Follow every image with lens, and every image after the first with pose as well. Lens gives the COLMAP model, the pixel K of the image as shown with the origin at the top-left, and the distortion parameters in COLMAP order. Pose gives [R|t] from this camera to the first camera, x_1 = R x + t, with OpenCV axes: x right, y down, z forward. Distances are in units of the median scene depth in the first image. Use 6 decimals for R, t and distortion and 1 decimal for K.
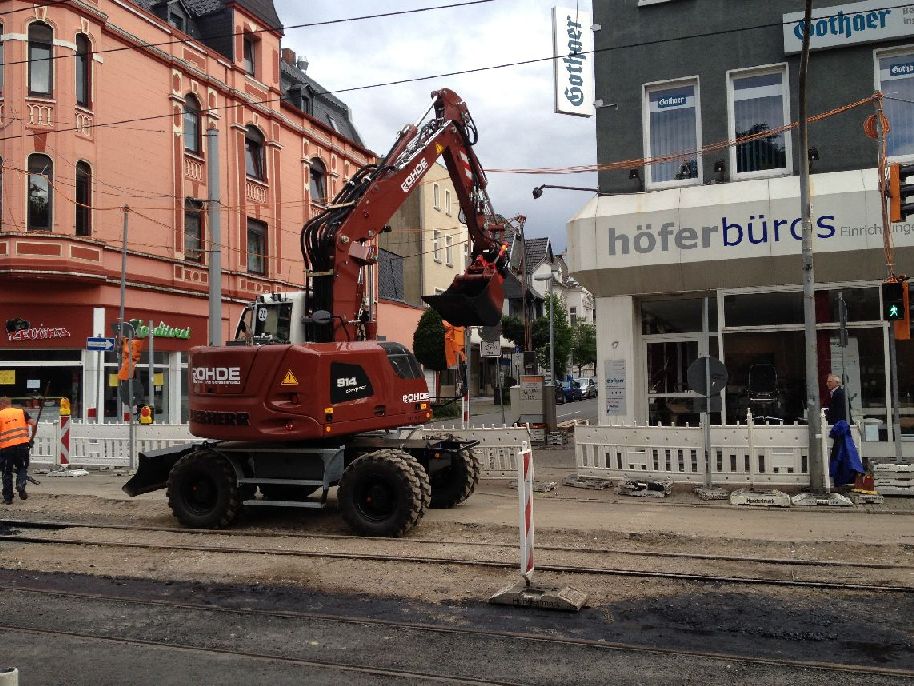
lens RADIAL K [[853.6, 0, 453.4], [0, 853.6, 345.1], [0, 0, 1]] dist [0.020713, 0.000000]
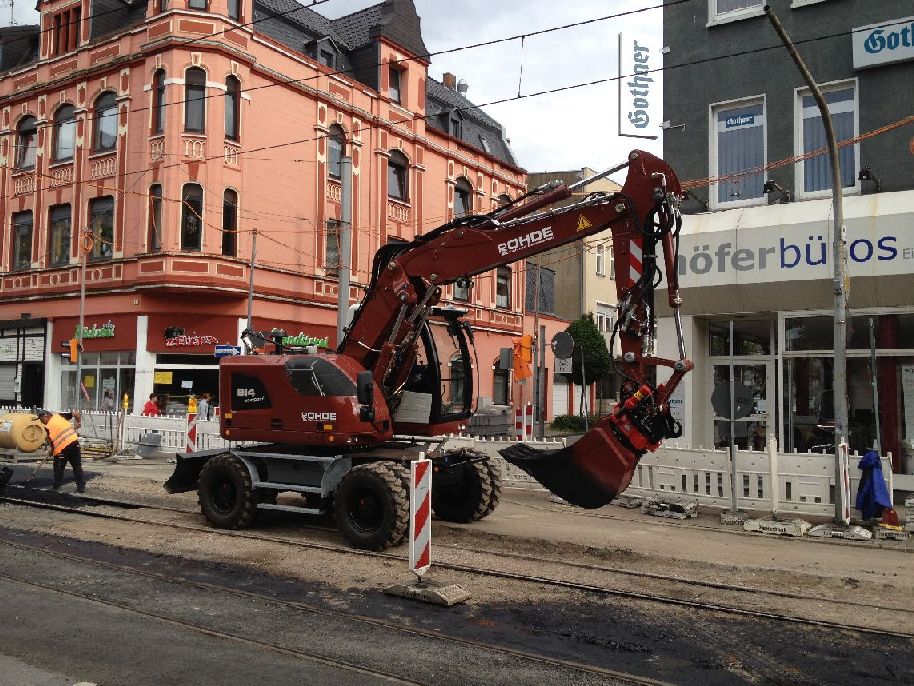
lens RADIAL K [[853.6, 0, 461.3], [0, 853.6, 349.1], [0, 0, 1]] dist [0.020713, 0.000000]
pose [[0.973975, 0.024753, -0.225301, 0.169488], [-0.026789, 0.999623, -0.005982, -0.006603], [0.225068, 0.011862, 0.974271, -0.032625]]
